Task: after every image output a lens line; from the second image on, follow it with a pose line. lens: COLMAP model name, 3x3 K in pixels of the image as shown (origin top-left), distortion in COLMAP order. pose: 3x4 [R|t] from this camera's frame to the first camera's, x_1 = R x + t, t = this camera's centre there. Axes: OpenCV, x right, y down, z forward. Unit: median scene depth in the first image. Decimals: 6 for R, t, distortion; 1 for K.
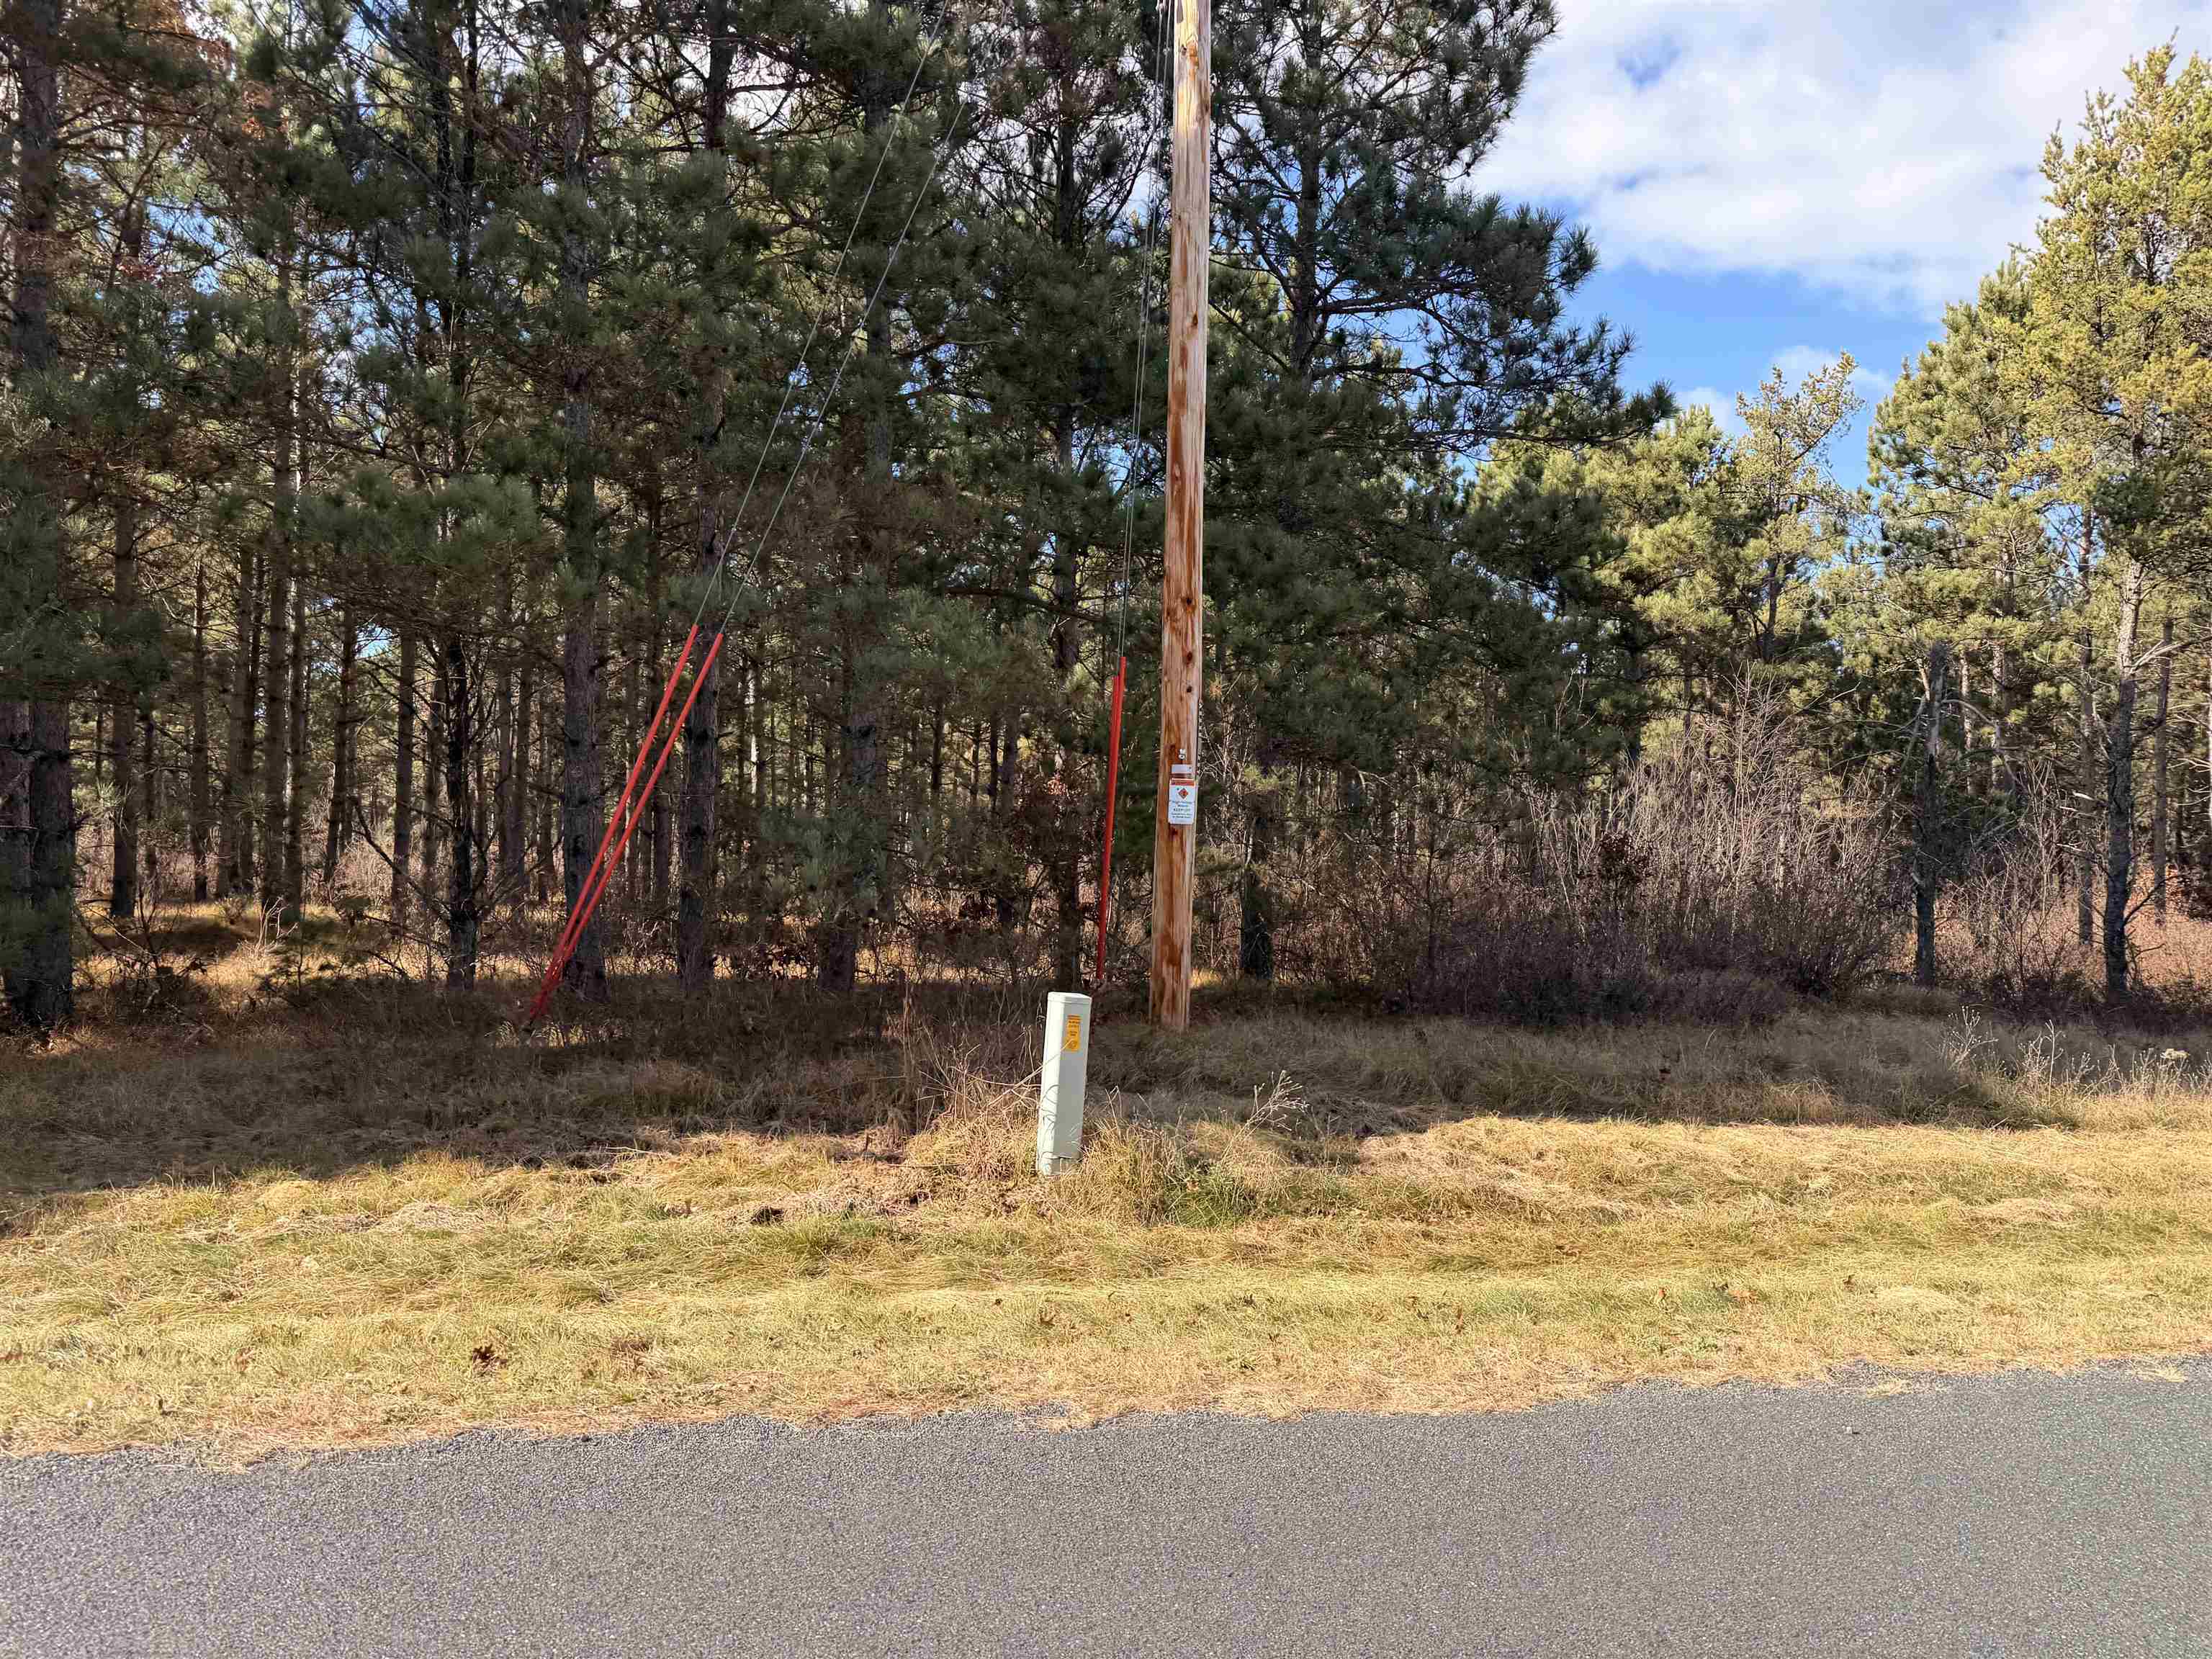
lens RADIAL K [[1521.2, 0, 1106.0], [0, 1521.2, 829.5], [0, 0, 1]] dist [0.189202, -0.158279]
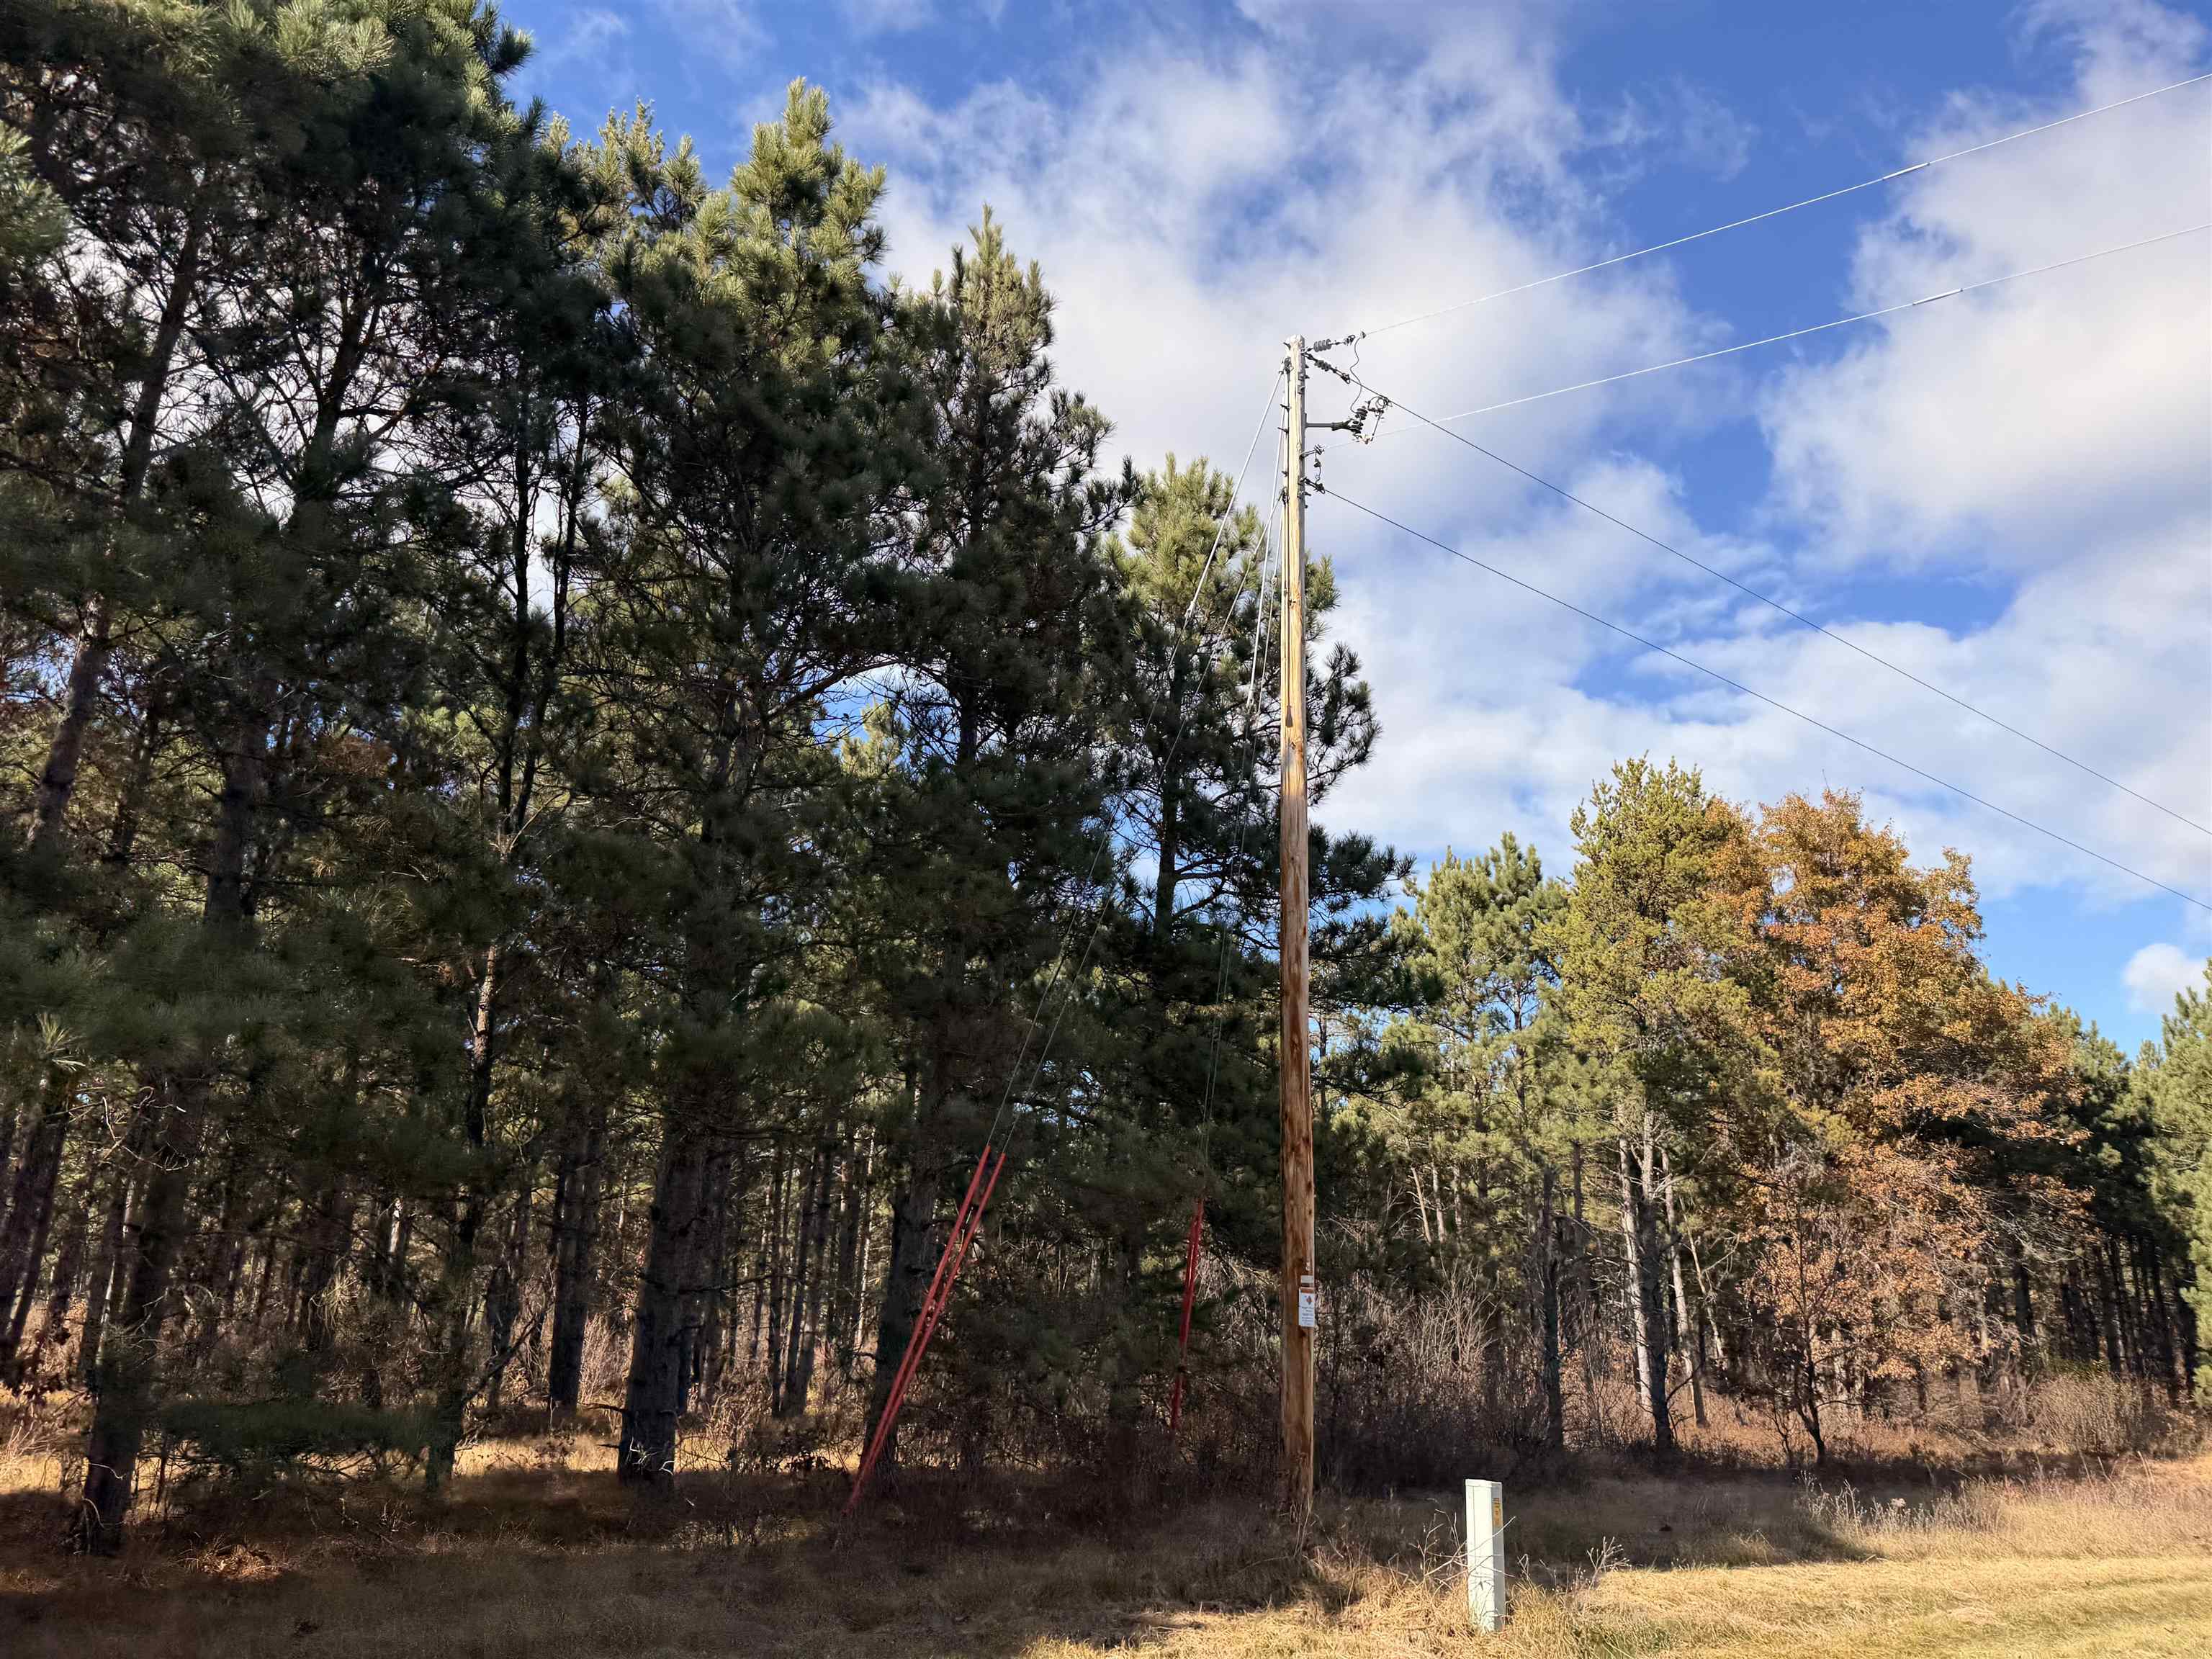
lens RADIAL K [[1535.2, 0, 1108.1], [0, 1535.2, 887.6], [0, 0, 1]] dist [0.003623, 0.001859]
pose [[0.930111, 0.111531, 0.349934, -0.555694], [-0.021264, 0.967532, -0.251853, -0.030181], [-0.366661, 0.226810, 0.902284, -0.111076]]
